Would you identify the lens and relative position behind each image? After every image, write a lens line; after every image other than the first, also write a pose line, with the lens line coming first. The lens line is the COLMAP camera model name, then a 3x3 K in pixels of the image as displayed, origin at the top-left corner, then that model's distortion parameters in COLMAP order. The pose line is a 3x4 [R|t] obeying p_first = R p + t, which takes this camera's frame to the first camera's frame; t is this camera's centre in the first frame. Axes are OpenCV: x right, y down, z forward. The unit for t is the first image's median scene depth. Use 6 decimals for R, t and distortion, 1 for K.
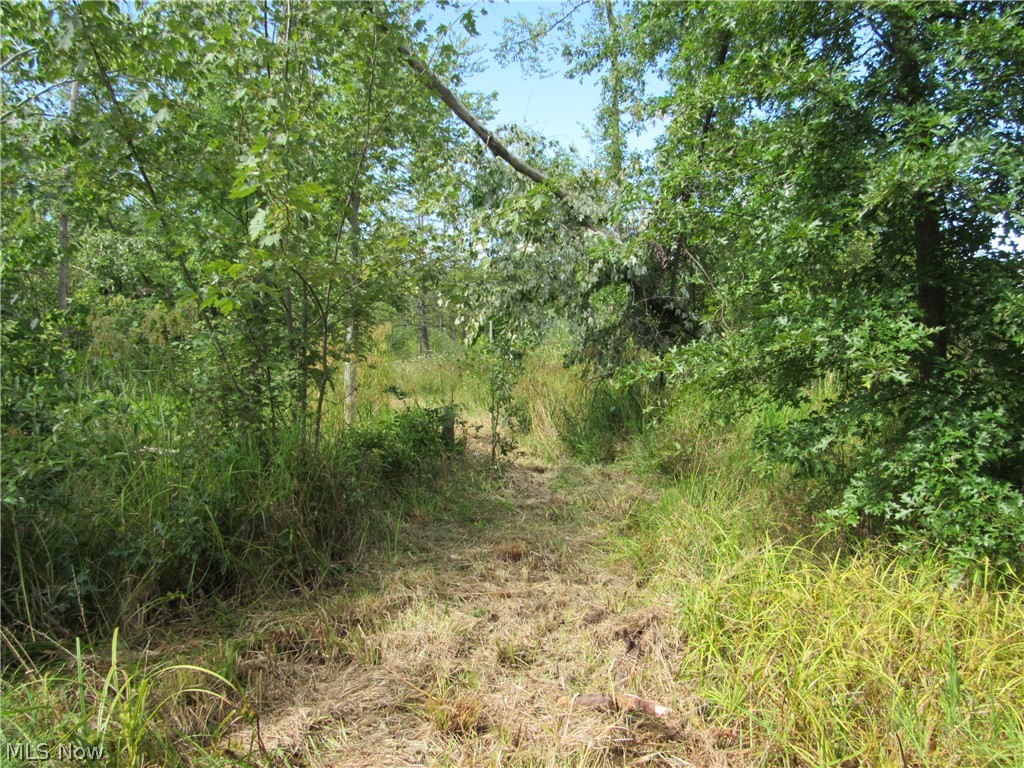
lens RADIAL K [[876.2, 0, 511.5], [0, 876.2, 382.6], [0, 0, 1]] dist [-0.040229, -0.001852]
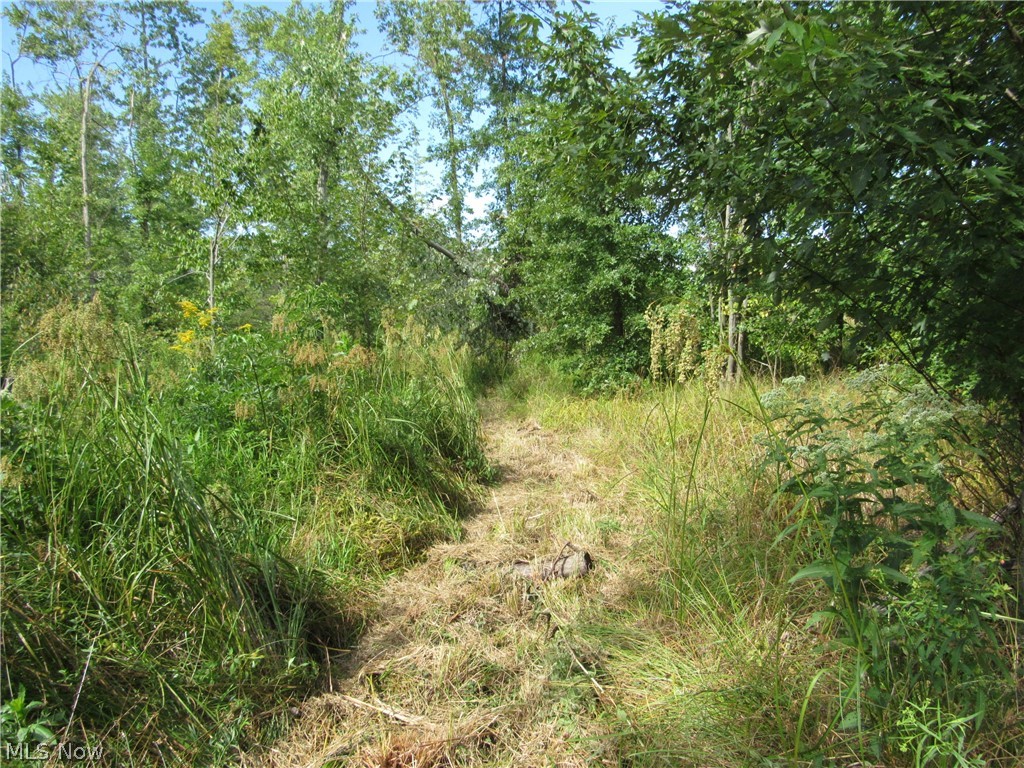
lens RADIAL K [[876.2, 0, 512.1], [0, 876.2, 384.1], [0, 0, 1]] dist [-0.040229, -0.001852]
pose [[0.974263, -0.053102, 0.219071, -0.471547], [0.051270, 0.998586, 0.014043, 0.066967], [-0.219507, -0.002450, 0.975608, -1.658676]]
